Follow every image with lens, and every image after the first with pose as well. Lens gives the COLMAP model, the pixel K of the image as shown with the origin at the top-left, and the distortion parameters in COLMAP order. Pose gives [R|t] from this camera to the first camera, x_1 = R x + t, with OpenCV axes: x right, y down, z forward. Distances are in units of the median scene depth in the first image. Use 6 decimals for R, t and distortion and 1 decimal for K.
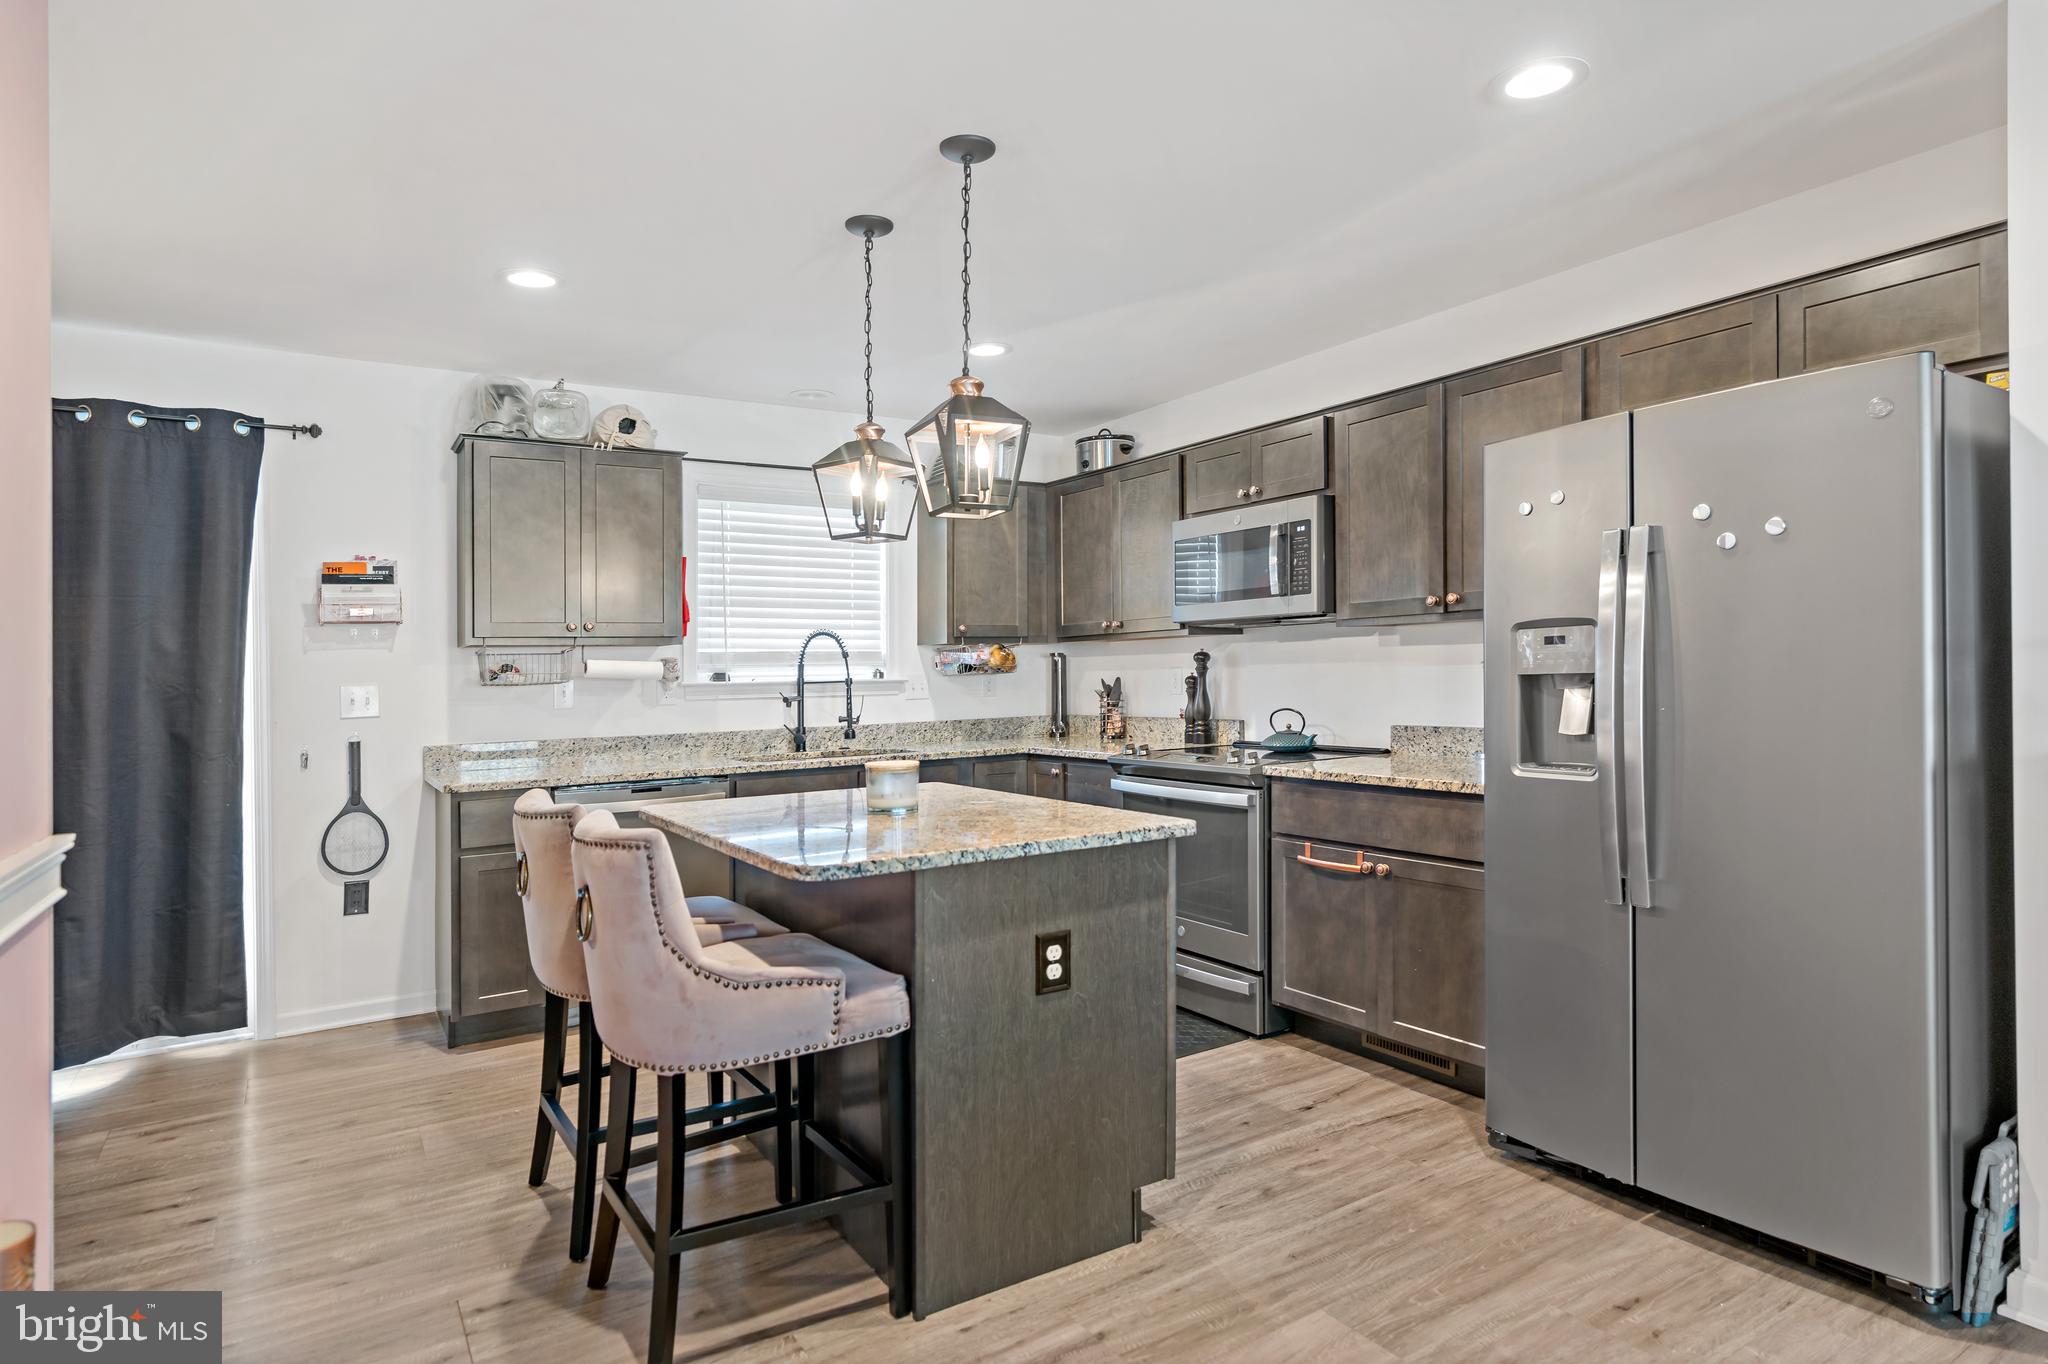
lens RADIAL K [[1114.3, 0, 1078.6], [0, 1114.3, 682.8], [0, 0, 1]] dist [-0.021783, 0.000595]
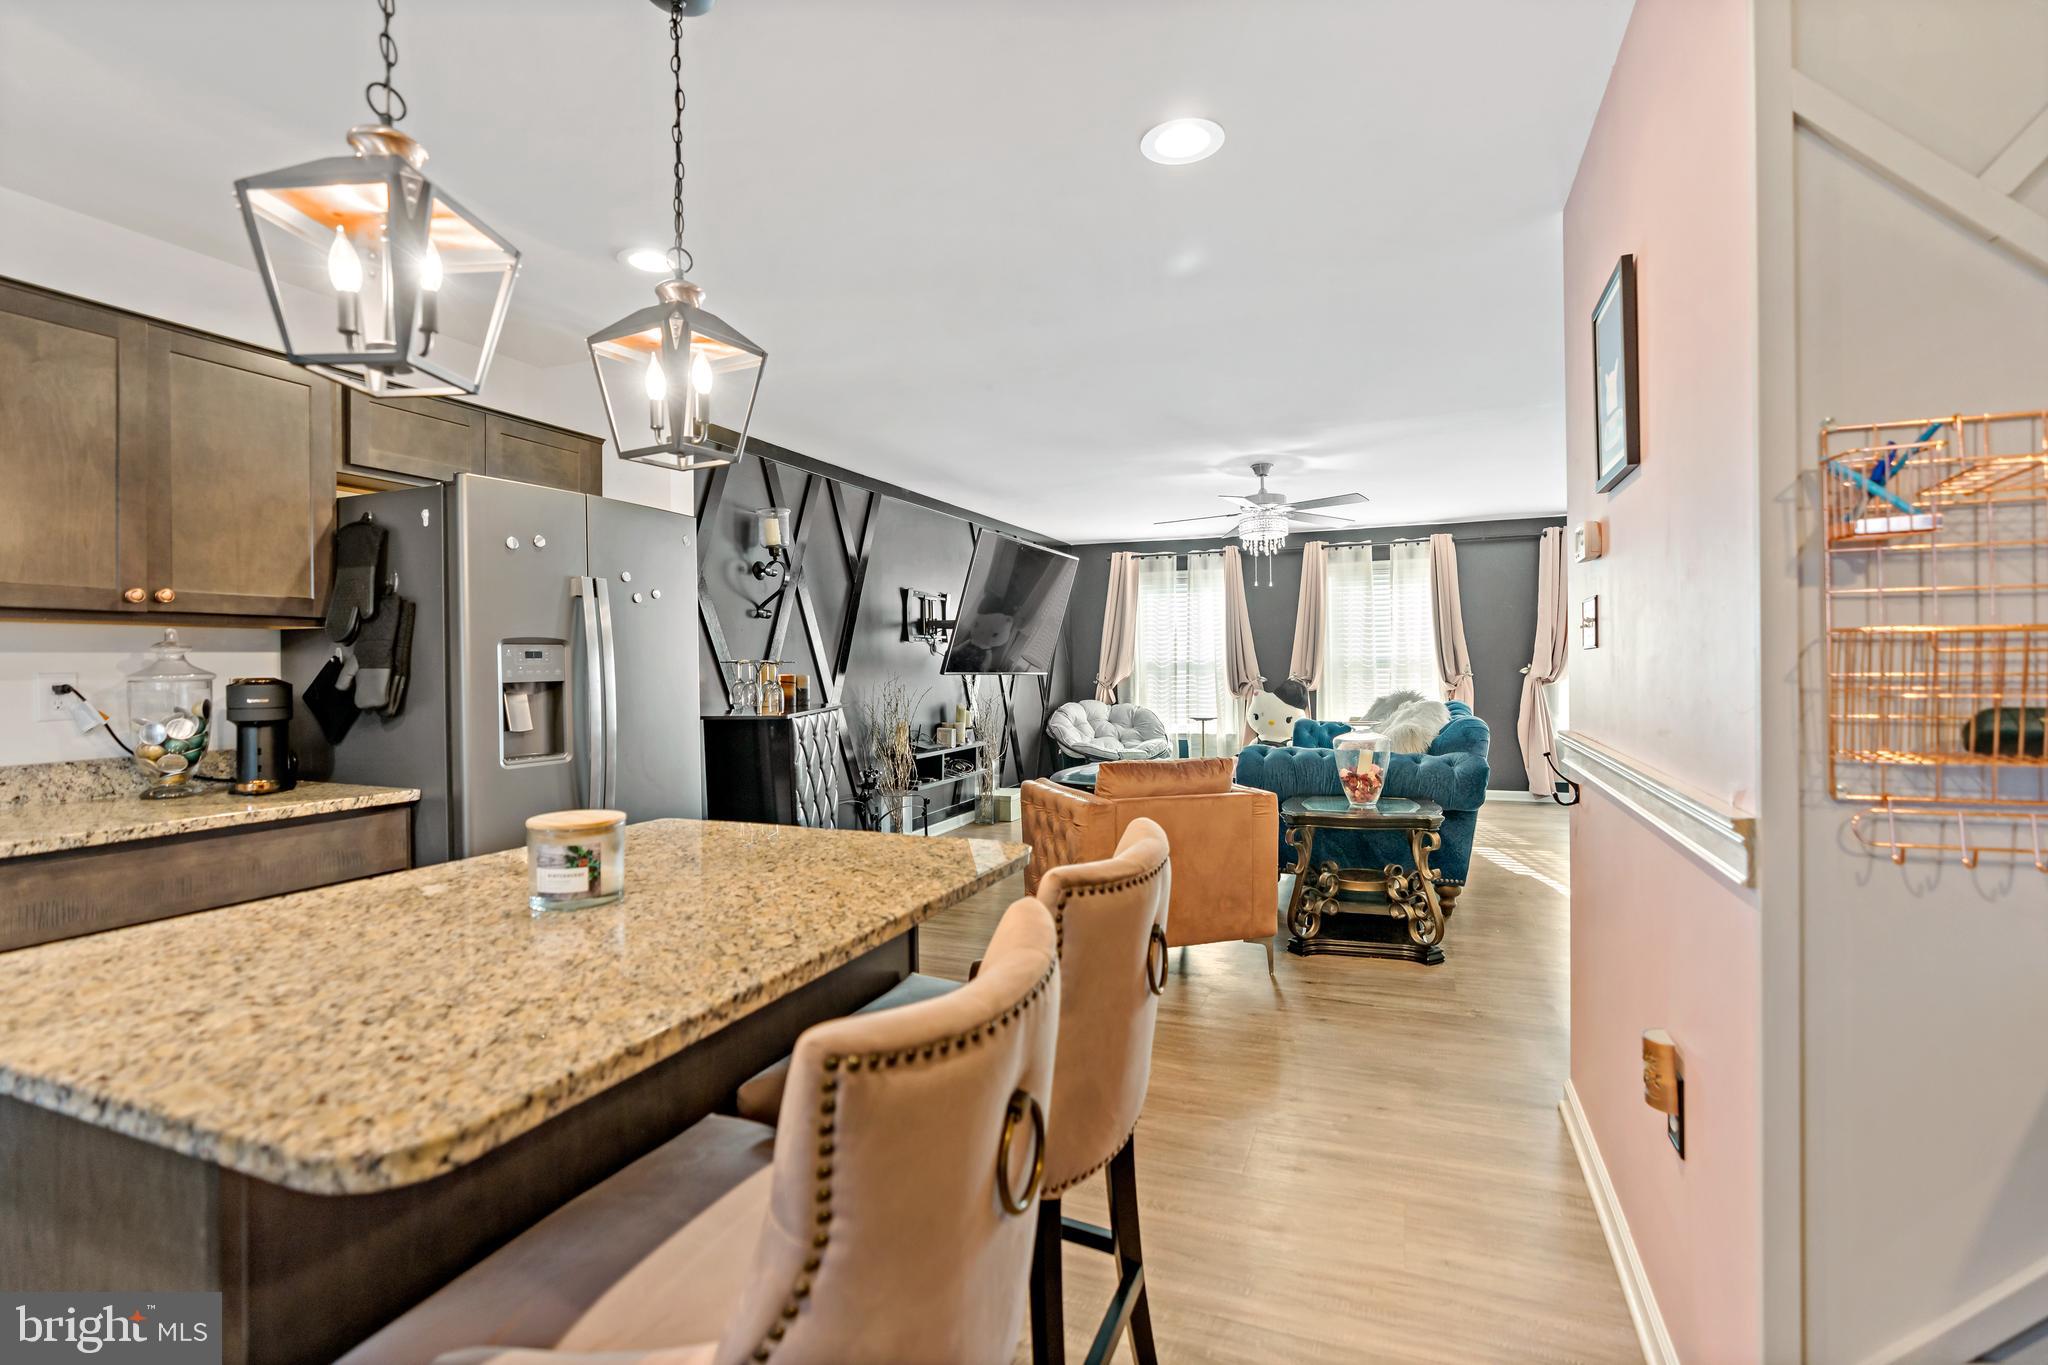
lens RADIAL K [[950.6, 0, 1000.2], [0, 950.6, 693.3], [0, 0, 1]] dist [-0.020017, 0.009982]
pose [[-0.548932, 0.006843, 0.835839, -0.481788], [0.031271, 0.999435, 0.012355, 0.004973], [-0.835282, 0.032919, -0.548835, 0.730707]]
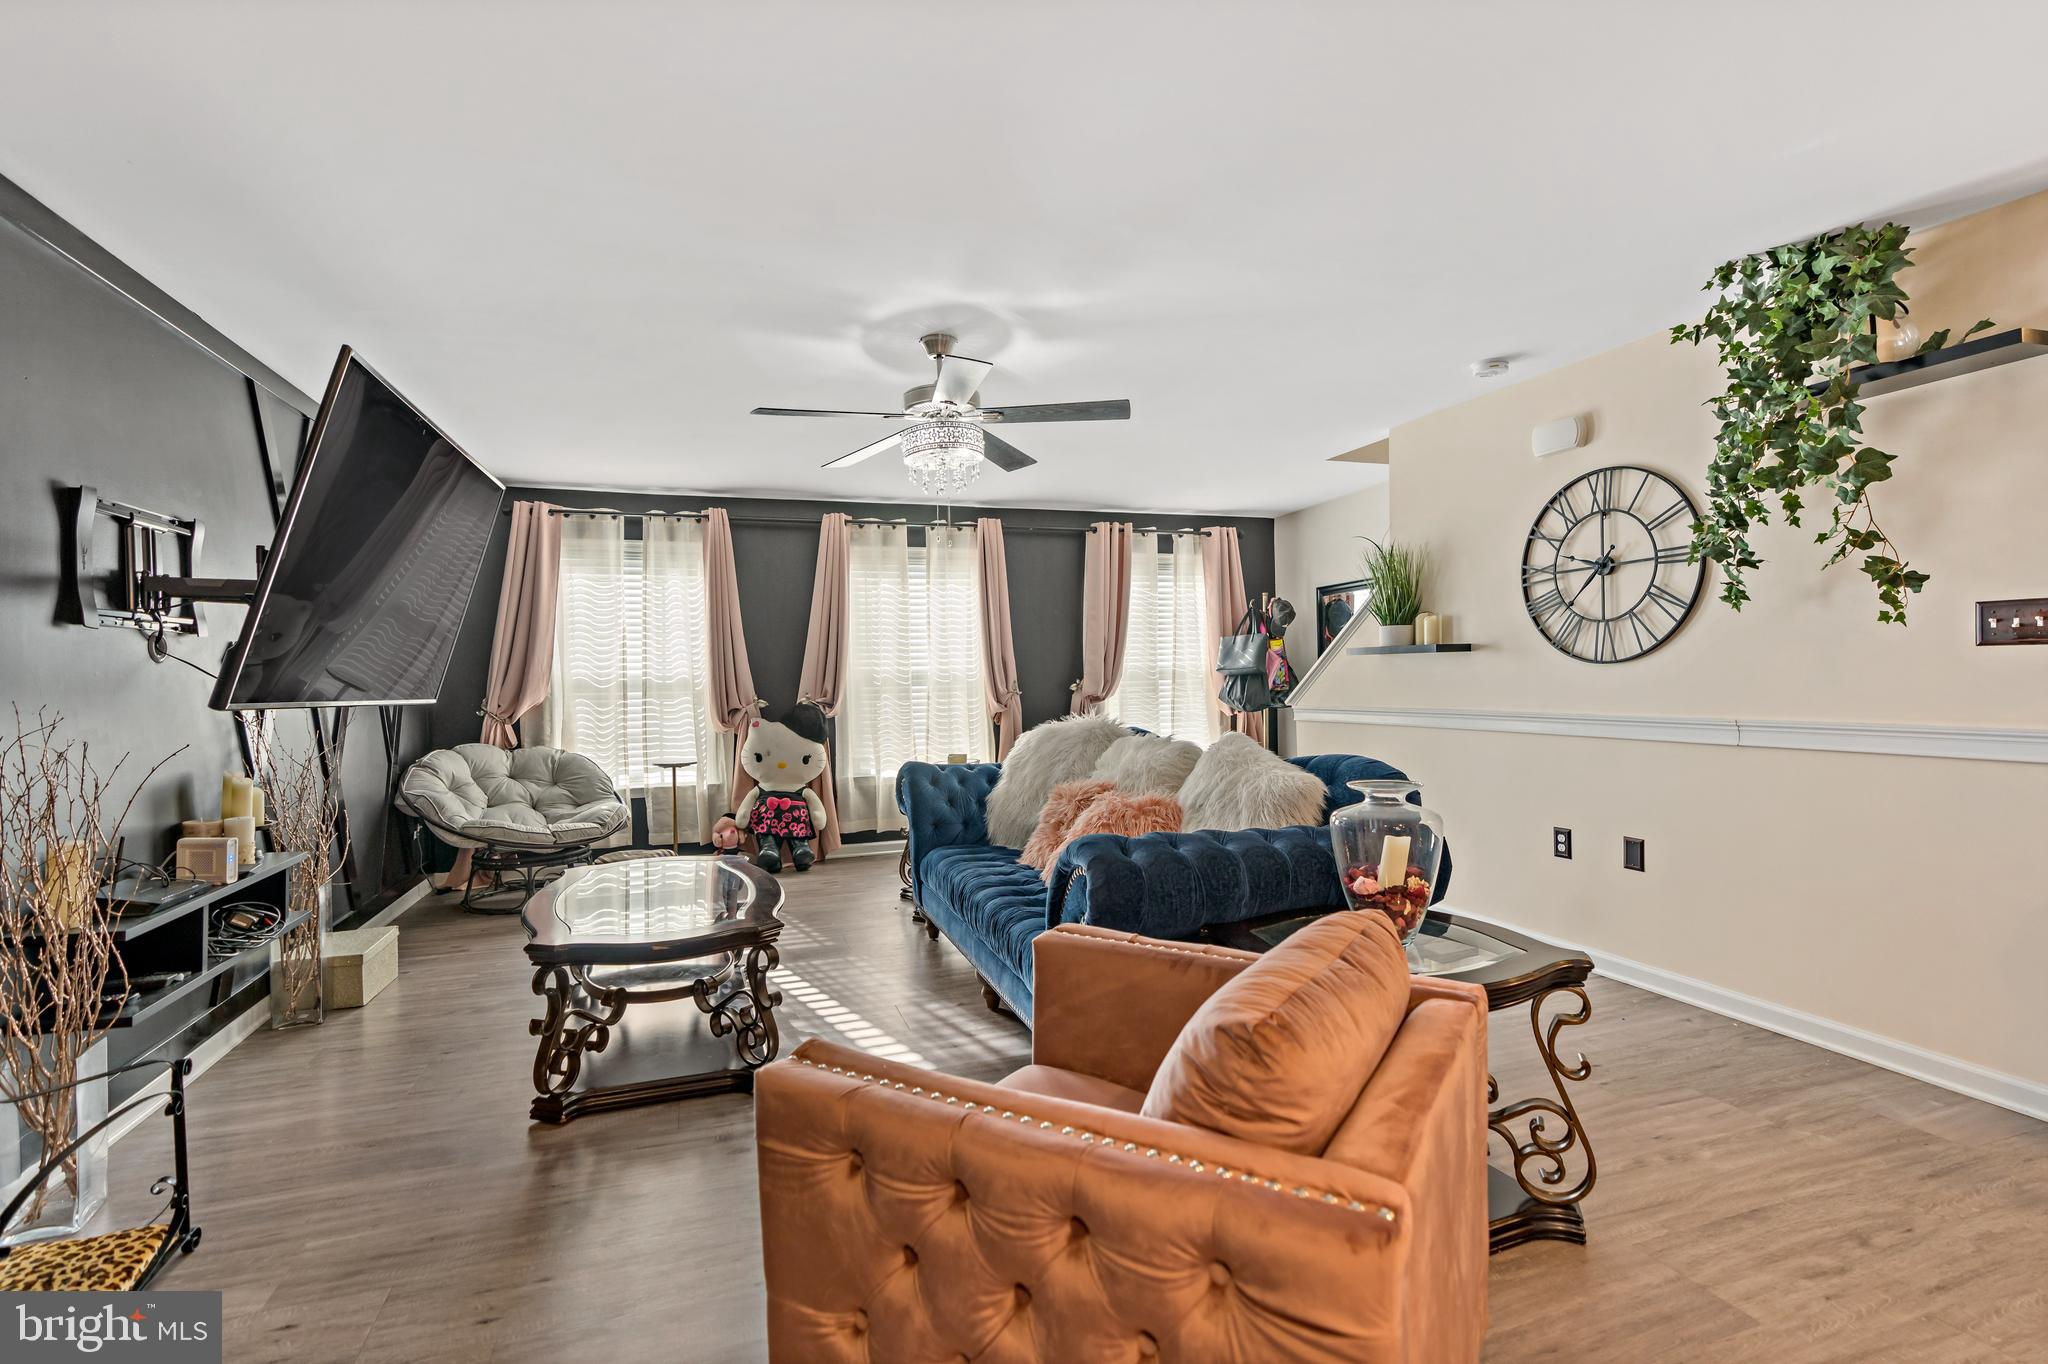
lens RADIAL K [[958.0, 0, 1032.2], [0, 958.0, 686.0], [0, 0, 1]] dist [-0.004292, -0.000476]
pose [[-0.967539, 0.040117, 0.249517, 0.216548], [0.044624, 0.998927, 0.012430, -0.009074], [-0.248751, 0.023161, -0.968291, 0.412071]]
